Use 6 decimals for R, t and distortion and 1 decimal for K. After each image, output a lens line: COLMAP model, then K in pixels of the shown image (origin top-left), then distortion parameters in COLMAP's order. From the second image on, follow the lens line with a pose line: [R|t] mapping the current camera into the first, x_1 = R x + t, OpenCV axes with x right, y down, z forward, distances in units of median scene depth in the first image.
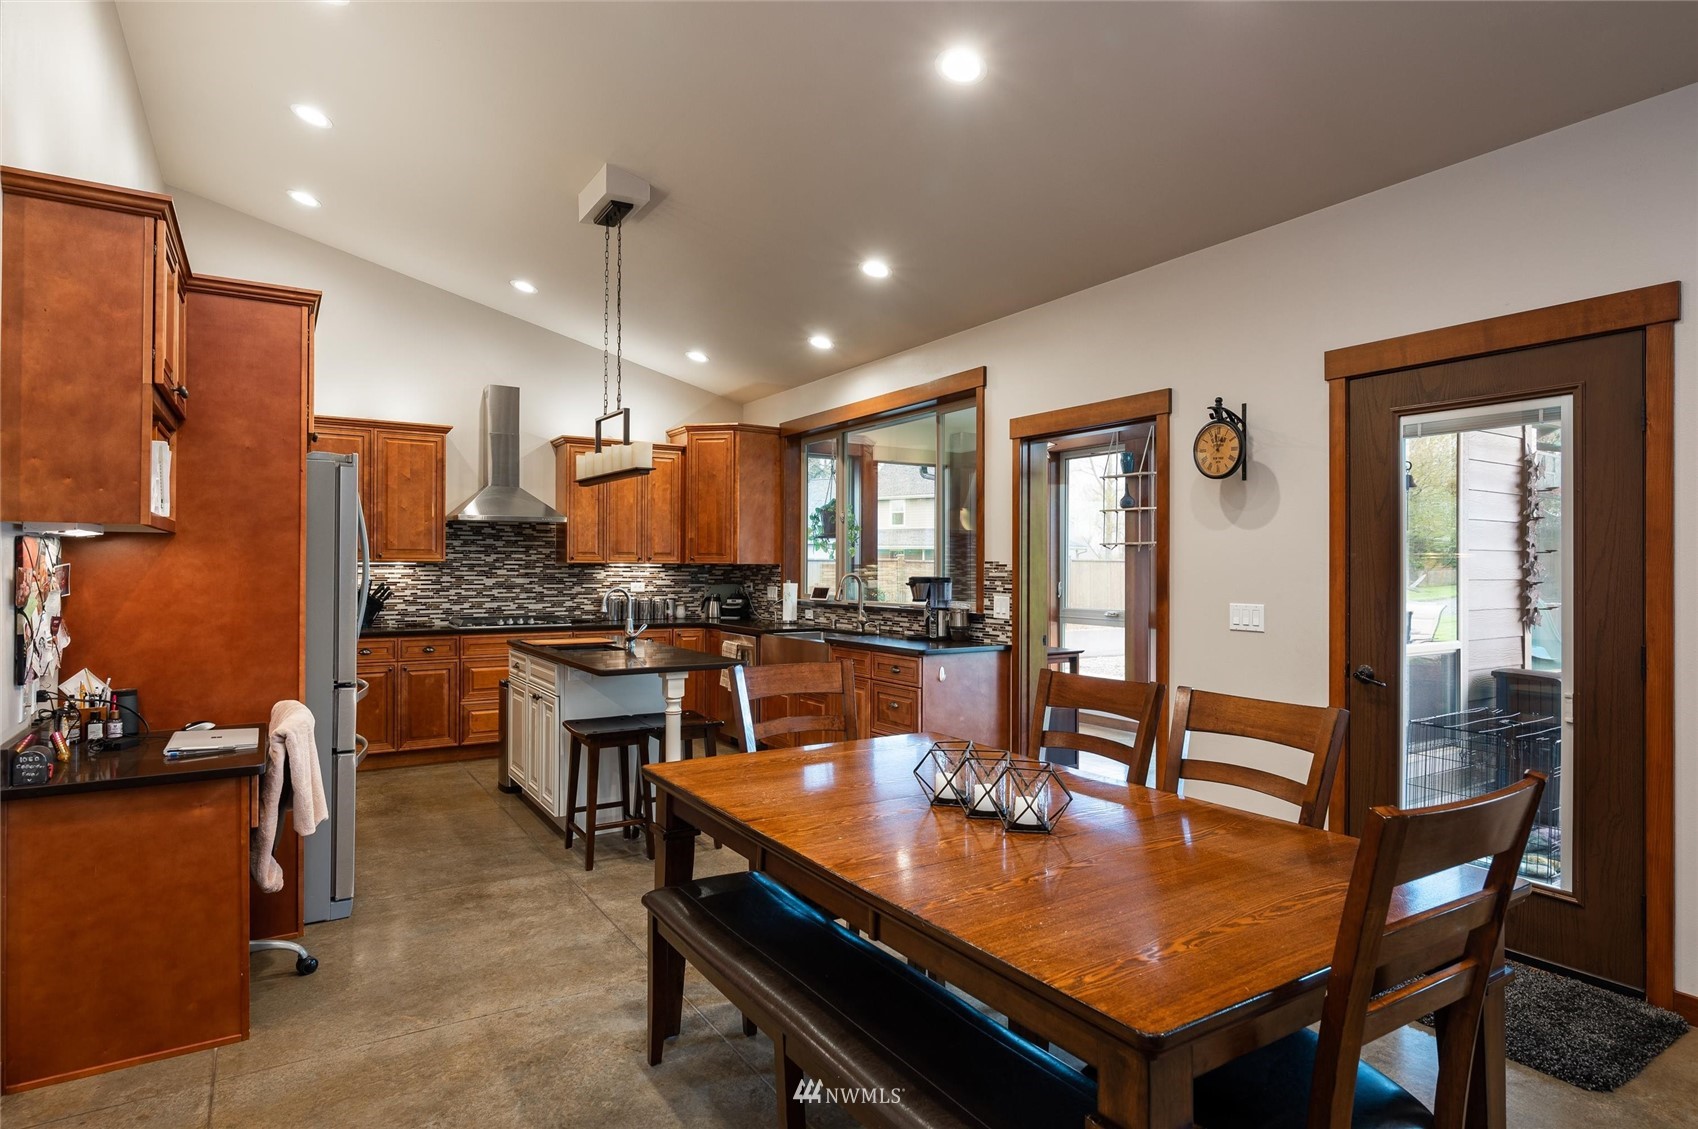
lens RADIAL K [[927.1, 0, 851.2], [0, 927.1, 561.1], [0, 0, 1]] dist [-0.001672, -0.000511]
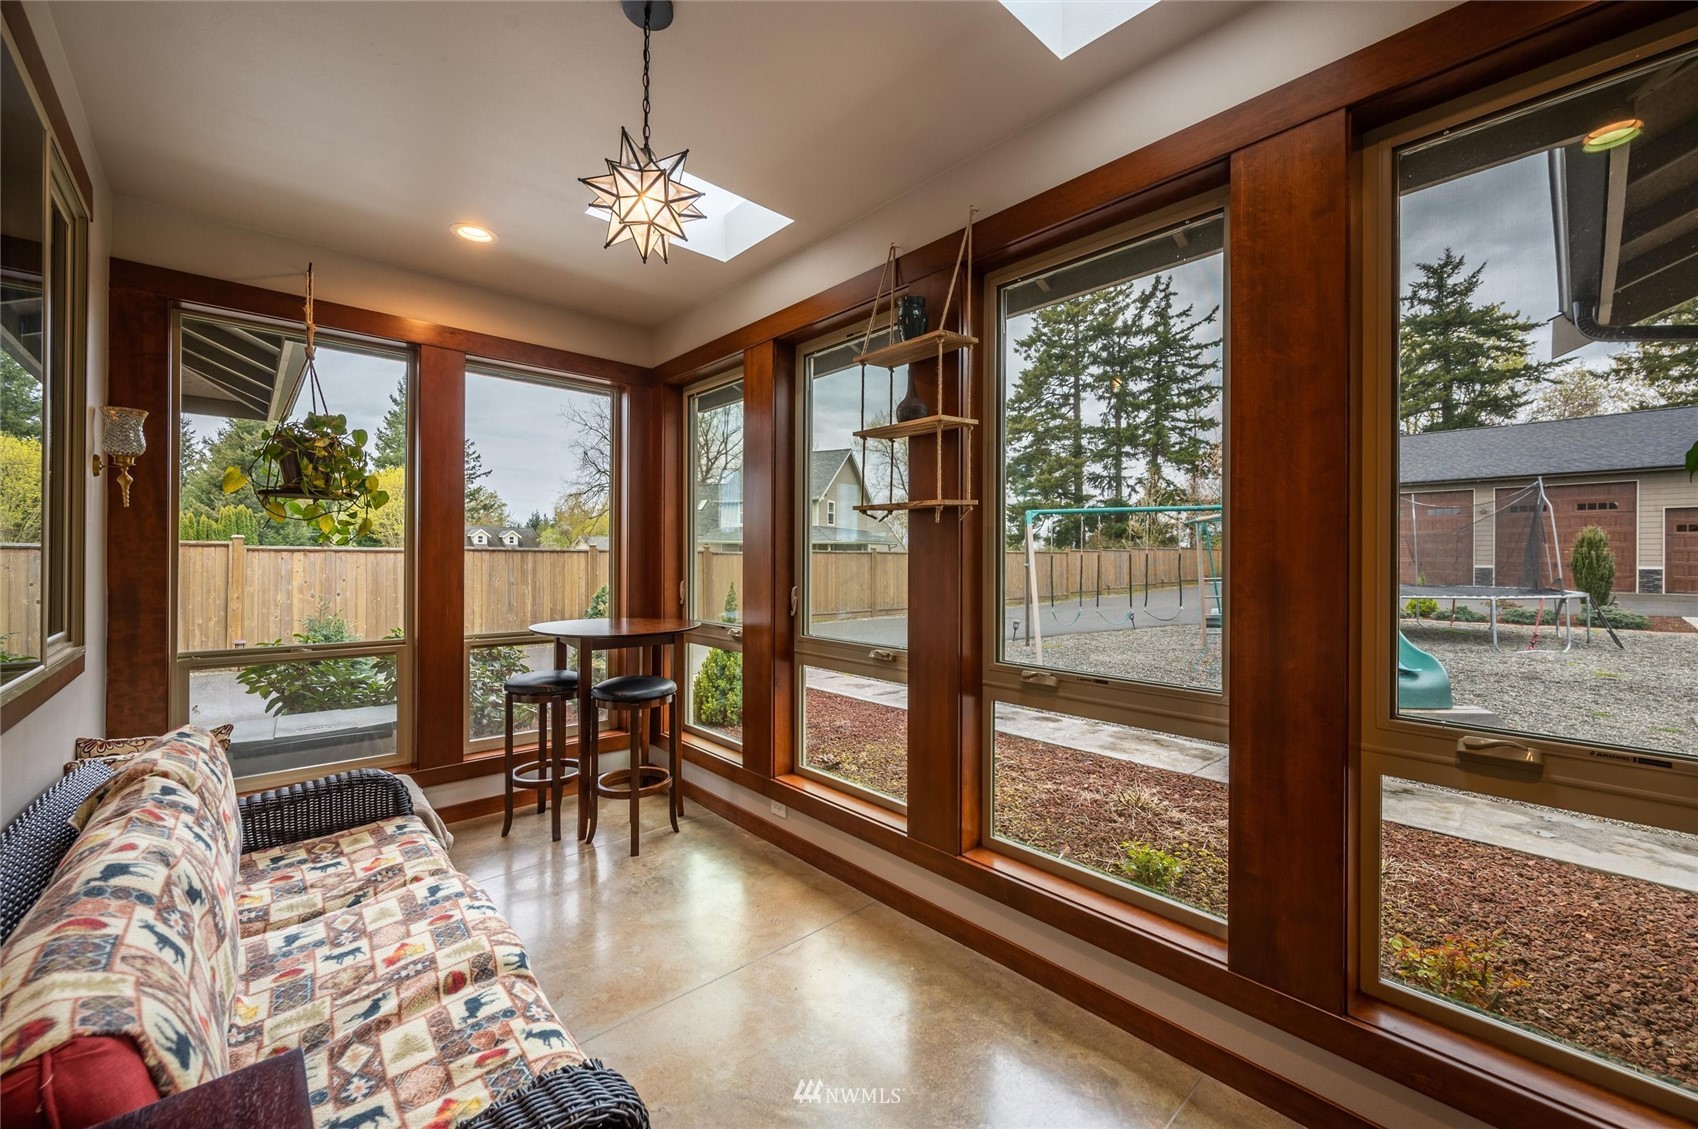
lens RADIAL K [[697.0, 0, 846.0], [0, 697.0, 555.5], [0, 0, 1]] dist [-0.000445, -0.000159]
pose [[0.987178, 0.002301, 0.159607, 0.211351], [-0.003040, 0.999986, 0.004385, 0.004012], [-0.159594, -0.004814, 0.987171, 0.669502]]
